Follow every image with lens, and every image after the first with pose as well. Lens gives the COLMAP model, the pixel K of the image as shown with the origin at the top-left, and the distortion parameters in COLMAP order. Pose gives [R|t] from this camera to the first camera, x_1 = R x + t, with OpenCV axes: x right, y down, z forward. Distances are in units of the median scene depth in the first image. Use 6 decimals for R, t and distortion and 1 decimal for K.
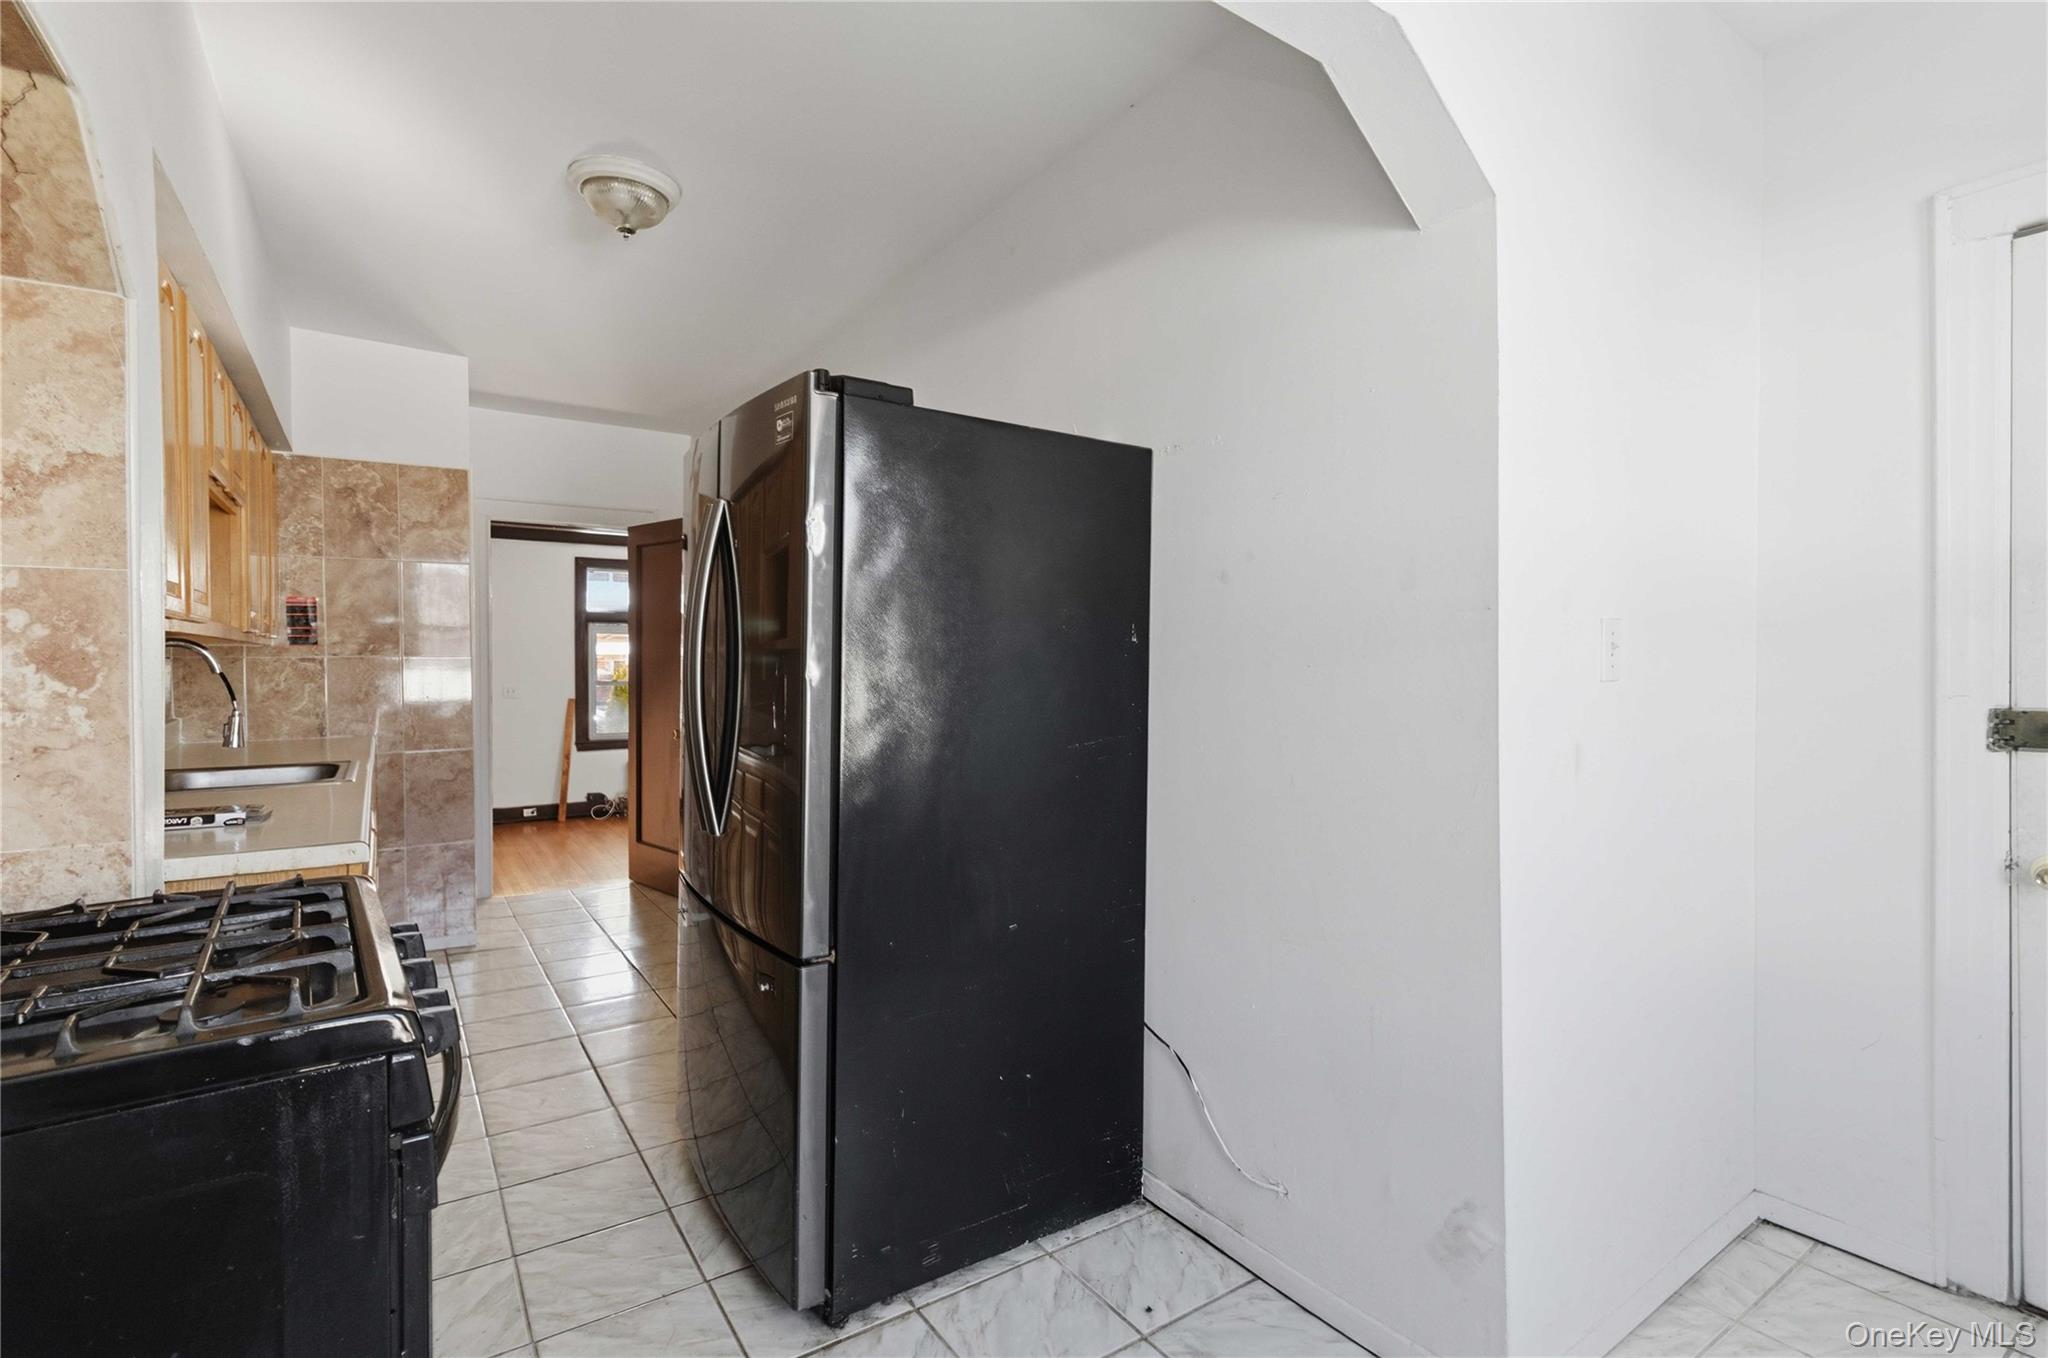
lens RADIAL K [[962.4, 0, 1054.2], [0, 962.4, 668.1], [0, 0, 1]] dist [0.000588, -0.000646]
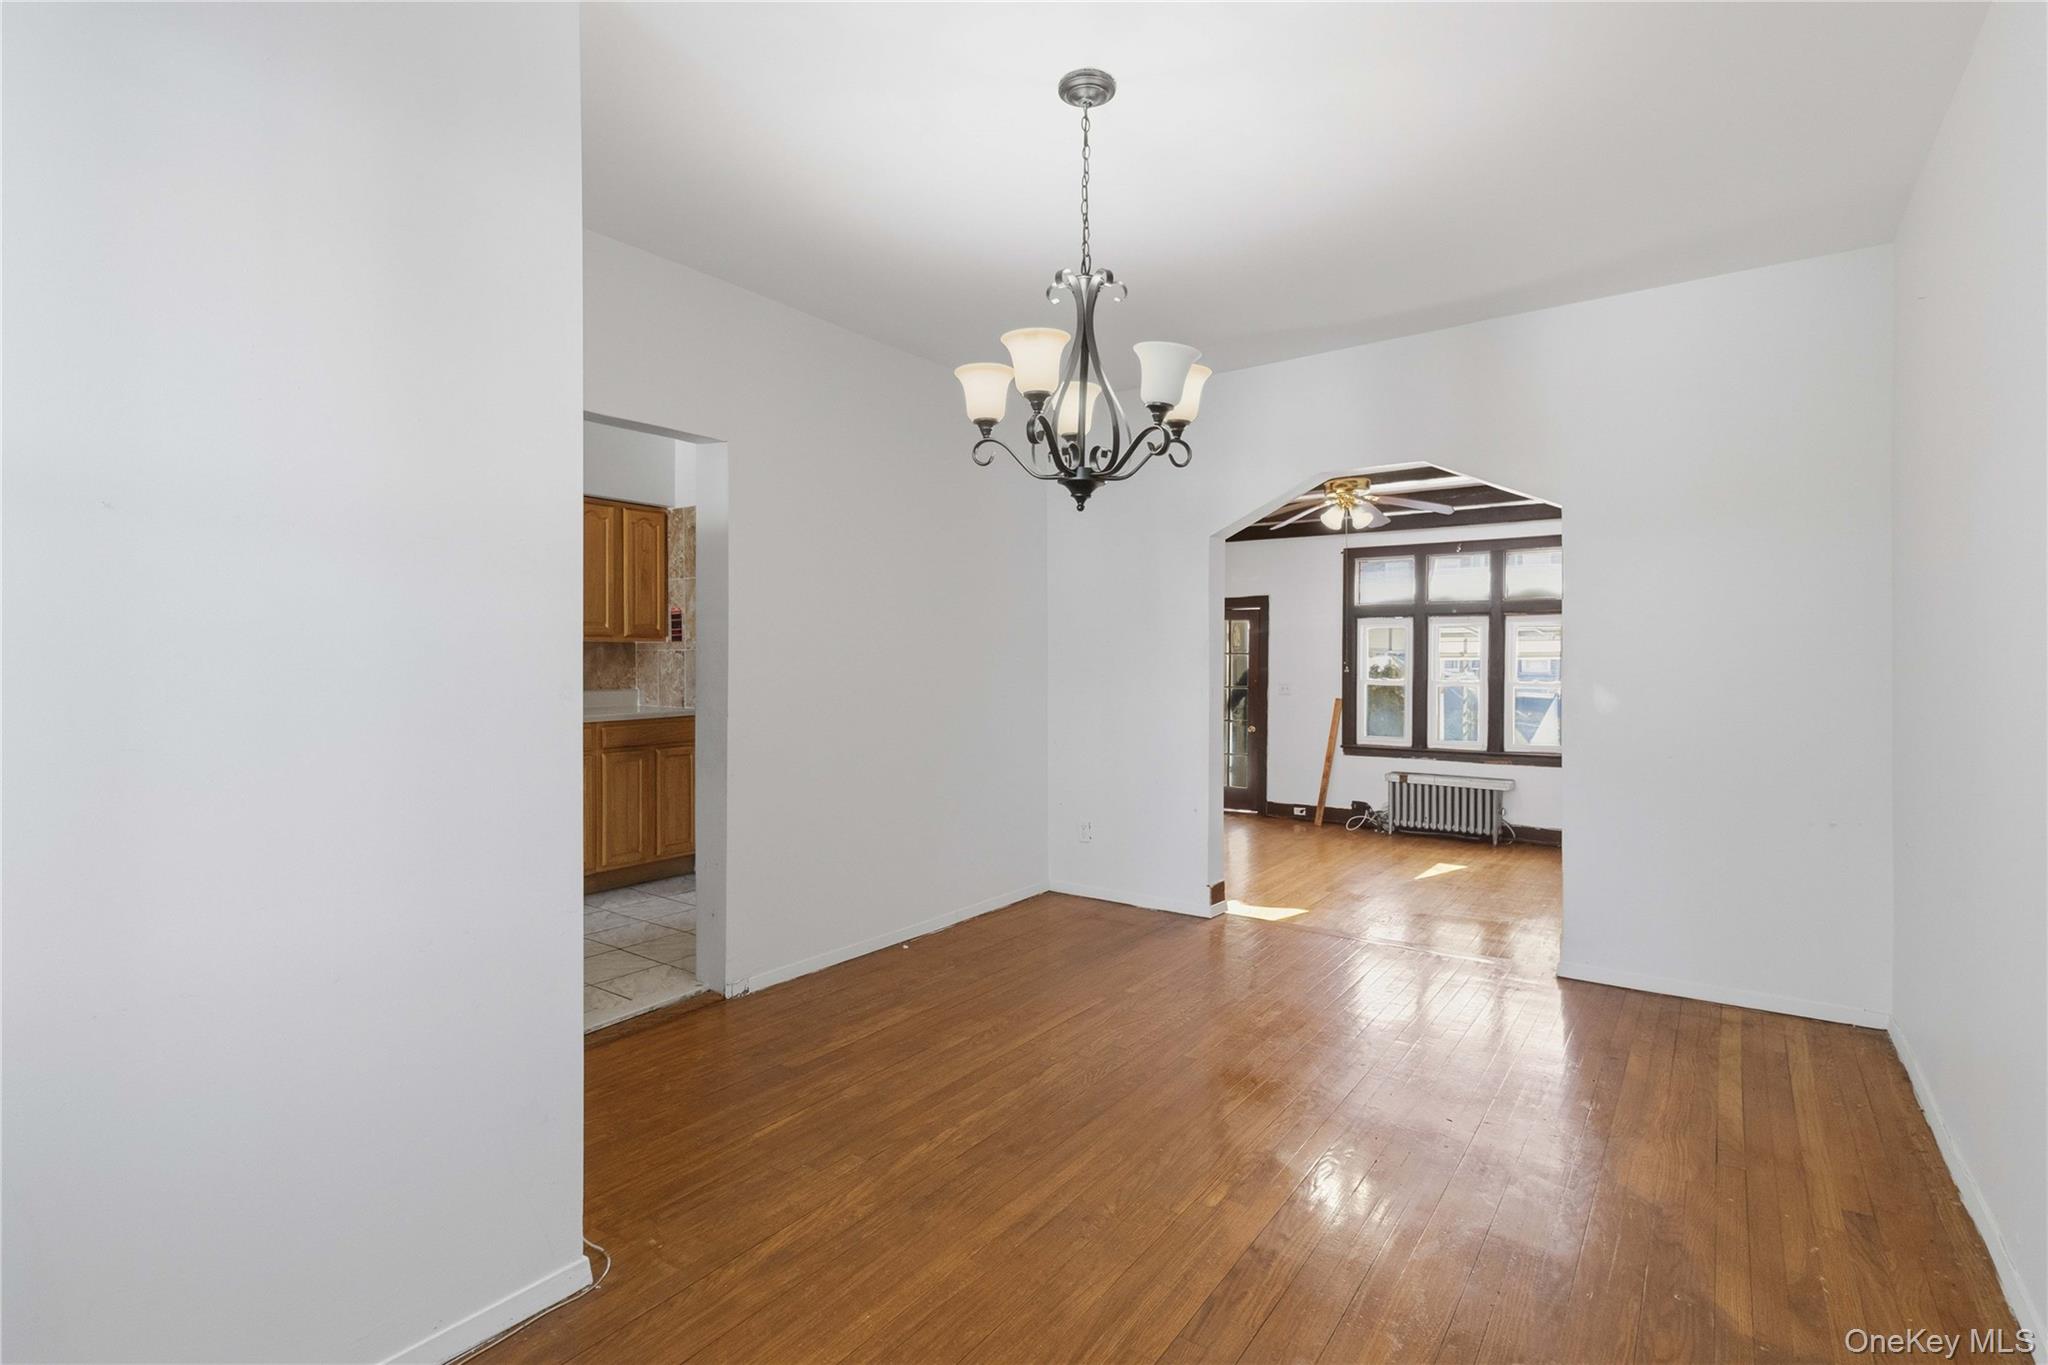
lens RADIAL K [[968.0, 0, 1046.1], [0, 968.0, 666.7], [0, 0, 1]] dist [0.002781, 0.000099]
pose [[0.345994, 0.007648, -0.938206, 0.709504], [-0.012554, 0.999915, 0.003521, 0.001280], [0.938153, 0.010560, 0.346060, 0.958319]]
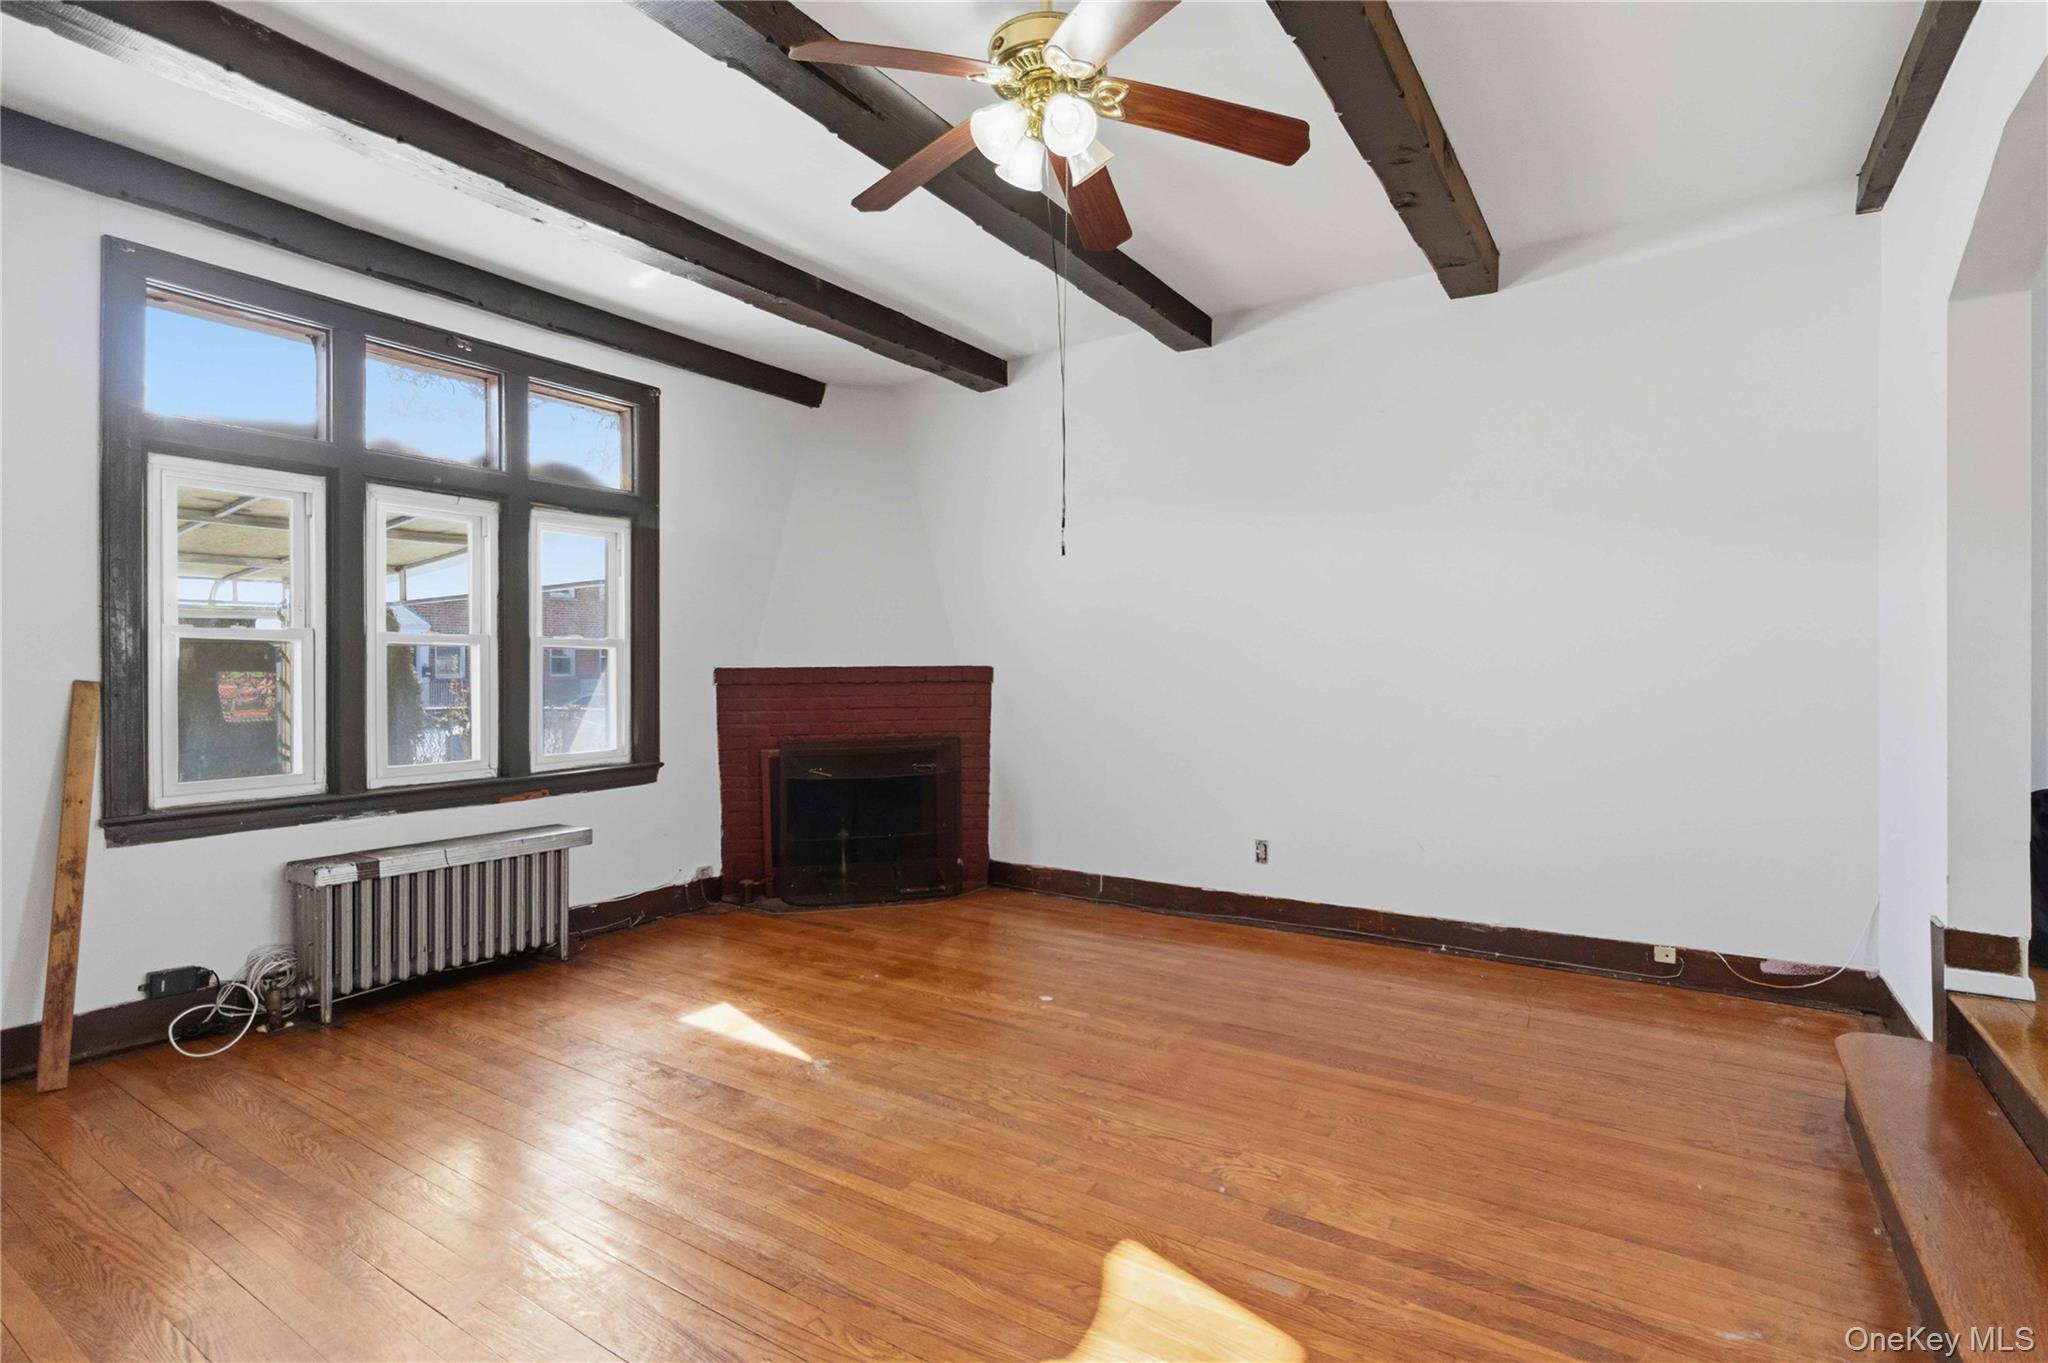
lens RADIAL K [[962.4, 0, 1054.2], [0, 962.4, 670.6], [0, 0, 1]] dist [0.000588, -0.000646]
pose [[0.921283, -0.004352, 0.388868, -0.798154], [0.008878, 0.999912, -0.009841, 0.082506], [-0.388791, 0.012519, 0.921241, 1.410170]]
